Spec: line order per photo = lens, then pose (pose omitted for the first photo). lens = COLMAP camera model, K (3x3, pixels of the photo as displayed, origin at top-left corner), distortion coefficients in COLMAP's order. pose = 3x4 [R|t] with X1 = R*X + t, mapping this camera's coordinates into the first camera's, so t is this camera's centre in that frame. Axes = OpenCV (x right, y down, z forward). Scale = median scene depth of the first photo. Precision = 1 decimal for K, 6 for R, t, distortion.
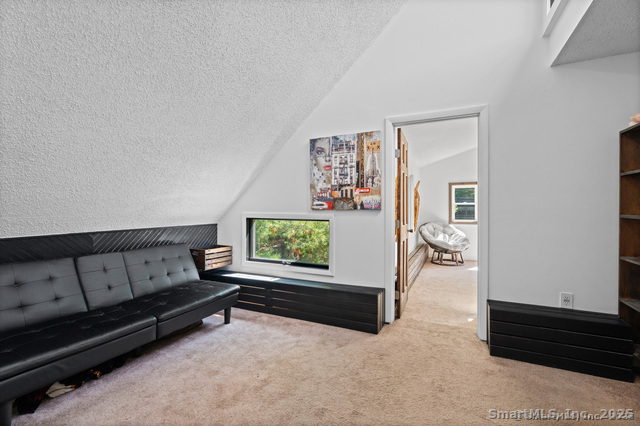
lens RADIAL K [[283.8, 0, 320.0], [0, 283.8, 213.0], [0, 0, 1]] dist [0.001283, 0.000282]
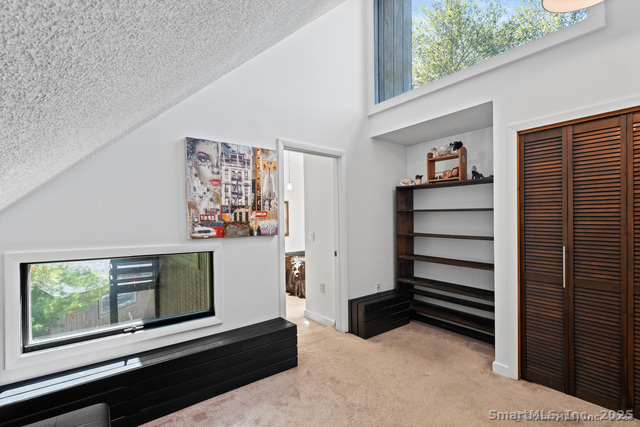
lens RADIAL K [[284.3, 0, 320.2], [0, 284.3, 221.2], [0, 0, 1]] dist [-0.000266, 0.000034]
pose [[0.461270, -0.009501, 0.887209, -0.532184], [0.010836, 0.999928, 0.005075, -0.057991], [-0.887194, 0.007272, 0.461340, 0.418786]]
